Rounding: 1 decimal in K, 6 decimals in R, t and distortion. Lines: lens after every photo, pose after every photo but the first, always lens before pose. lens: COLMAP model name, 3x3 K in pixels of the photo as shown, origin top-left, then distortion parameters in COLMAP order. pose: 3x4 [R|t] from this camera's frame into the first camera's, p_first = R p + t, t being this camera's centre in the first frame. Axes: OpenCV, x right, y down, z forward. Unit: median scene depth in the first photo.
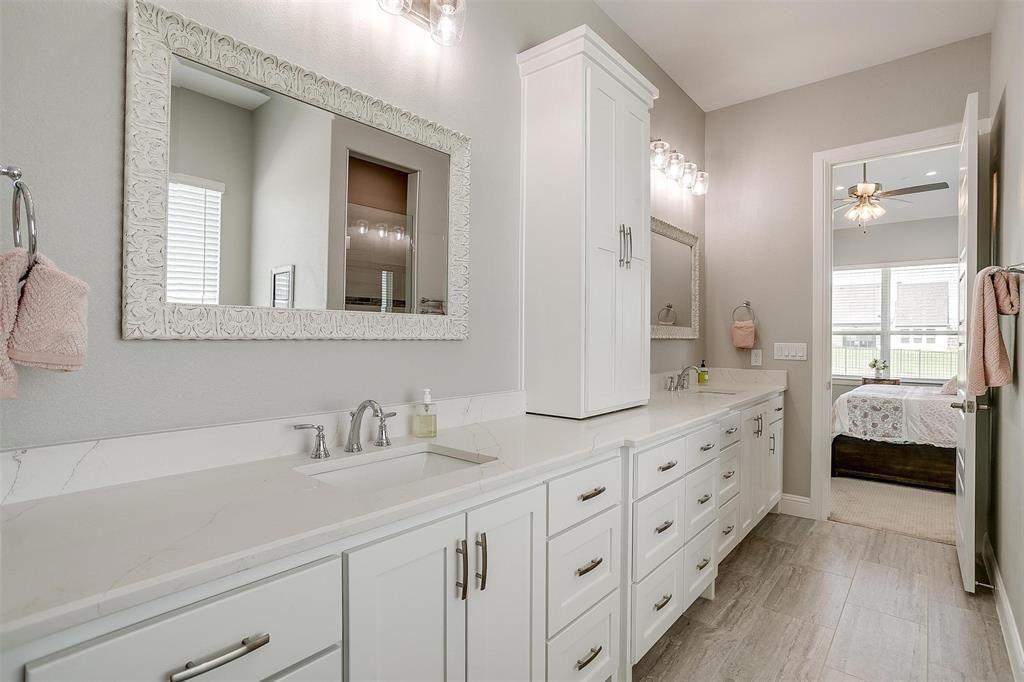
lens RADIAL K [[501.0, 0, 503.2], [0, 501.0, 336.9], [0, 0, 1]] dist [-0.052845, 0.026866]
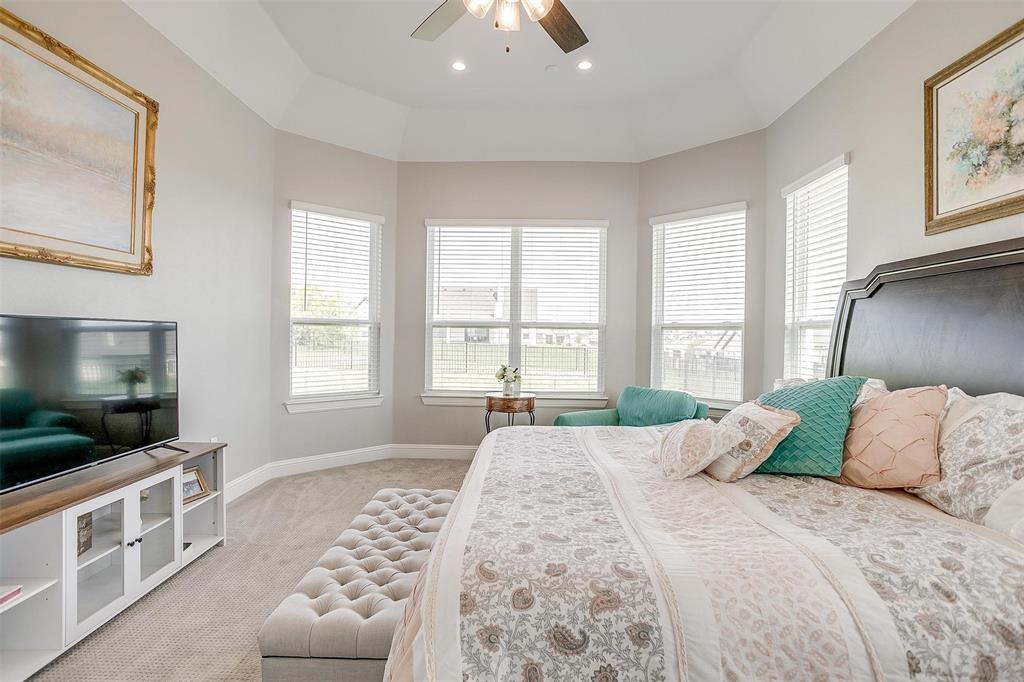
lens RADIAL K [[501.0, 0, 508.2], [0, 501.0, 341.7], [0, 0, 1]] dist [-0.052845, 0.026866]
pose [[0.771096, -0.009067, 0.636654, 0.349225], [-0.002543, 0.999847, 0.017320, 0.002595], [-0.636714, -0.014975, 0.770955, 0.494661]]
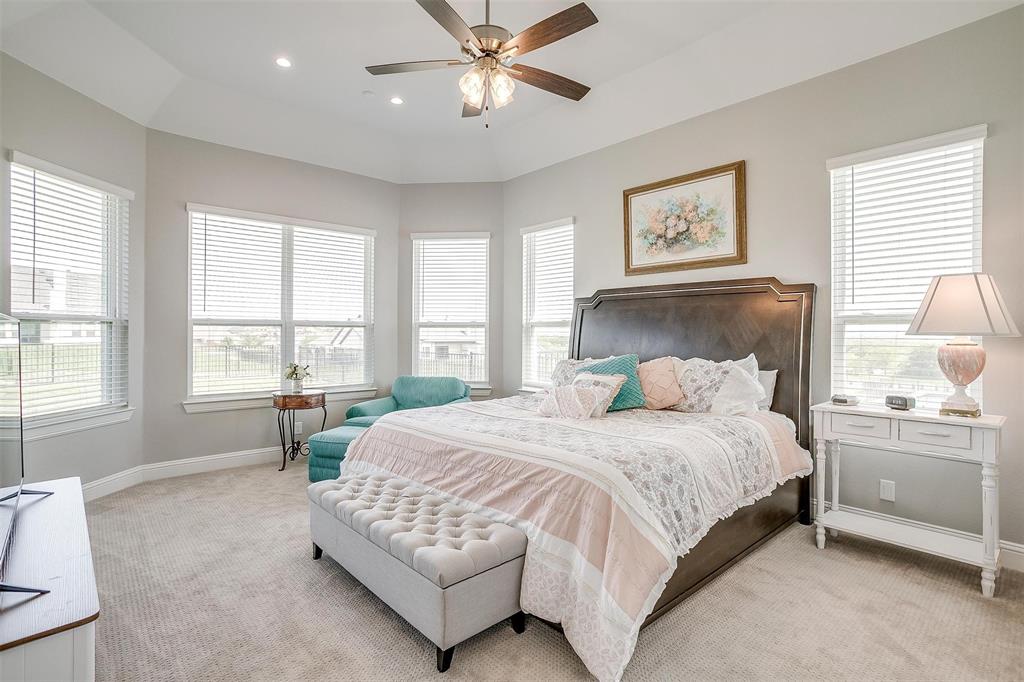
lens RADIAL K [[501.0, 0, 504.7], [0, 501.0, 337.9], [0, 0, 1]] dist [-0.052845, 0.026866]
pose [[0.119588, -0.017793, 0.992664, 0.155013], [0.001413, 0.999841, 0.017752, 0.000086], [-0.992823, -0.000720, 0.119594, 0.644055]]
